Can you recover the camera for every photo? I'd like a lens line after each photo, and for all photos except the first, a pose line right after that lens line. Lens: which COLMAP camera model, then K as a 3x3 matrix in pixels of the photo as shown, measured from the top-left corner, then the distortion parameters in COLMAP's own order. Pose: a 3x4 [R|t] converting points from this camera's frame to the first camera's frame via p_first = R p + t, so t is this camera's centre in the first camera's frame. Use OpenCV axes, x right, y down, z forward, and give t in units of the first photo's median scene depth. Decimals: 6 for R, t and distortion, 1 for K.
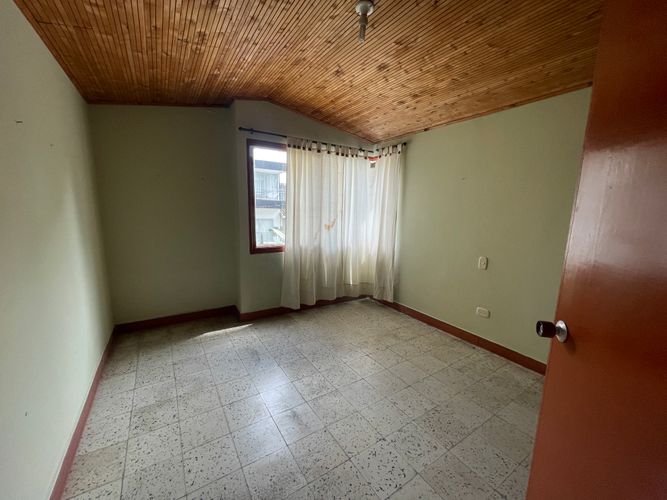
lens RADIAL K [[268.4, 0, 334.0], [0, 268.4, 250.3], [0, 0, 1]] dist [-0.001703, -0.000091]
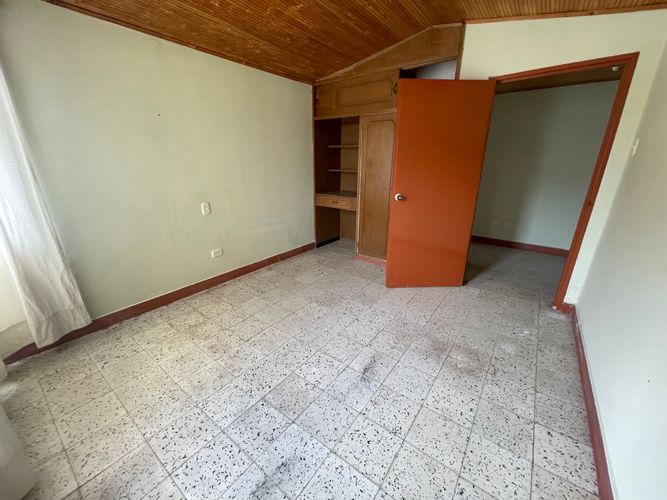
lens RADIAL K [[268.4, 0, 333.5], [0, 268.4, 248.4], [0, 0, 1]] dist [-0.001703, -0.000091]
pose [[-0.344195, -0.314265, 0.884741, -0.595862], [0.137431, 0.915306, 0.378587, -0.139920], [-0.928785, 0.251899, -0.271854, 0.893070]]
